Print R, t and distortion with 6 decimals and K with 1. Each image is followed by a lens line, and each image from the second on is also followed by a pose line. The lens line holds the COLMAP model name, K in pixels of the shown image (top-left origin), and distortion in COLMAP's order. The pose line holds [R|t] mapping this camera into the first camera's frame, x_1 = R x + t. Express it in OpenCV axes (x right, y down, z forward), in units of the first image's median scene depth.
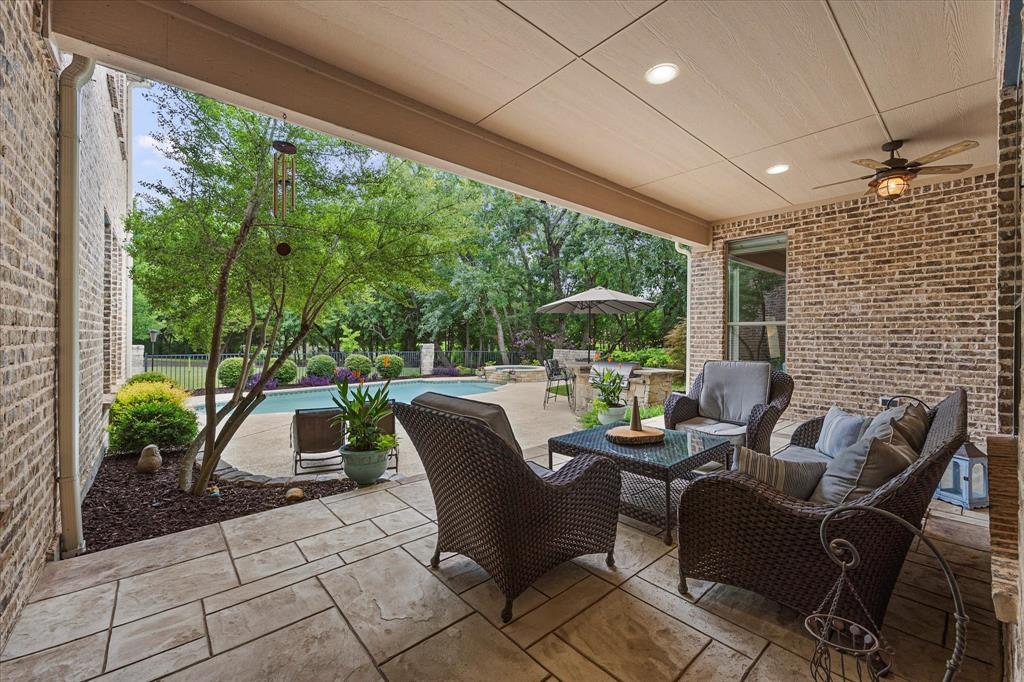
lens RADIAL K [[410.1, 0, 512.0], [0, 410.1, 341.0], [0, 0, 1]] dist [0.000531, 0.000012]
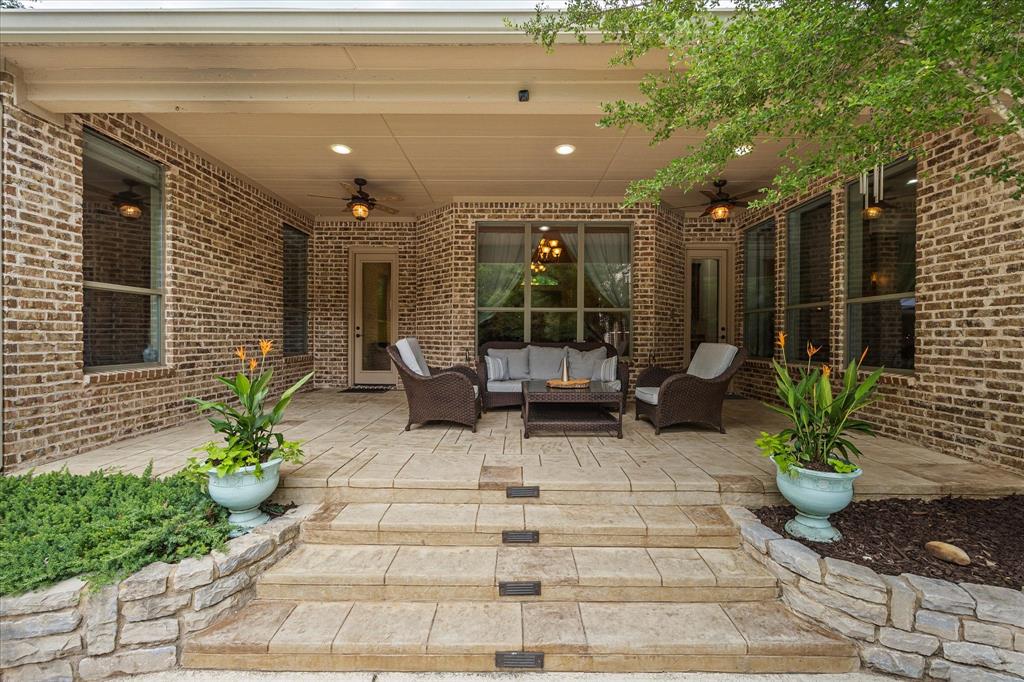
lens RADIAL K [[410.1, 0, 512.0], [0, 410.1, 341.0], [0, 0, 1]] dist [0.000531, 0.000012]
pose [[-0.748008, -0.017068, 0.663470, -0.280567], [-0.001086, 0.999699, 0.024493, 0.022799], [-0.663689, 0.017600, -0.747802, 1.209812]]
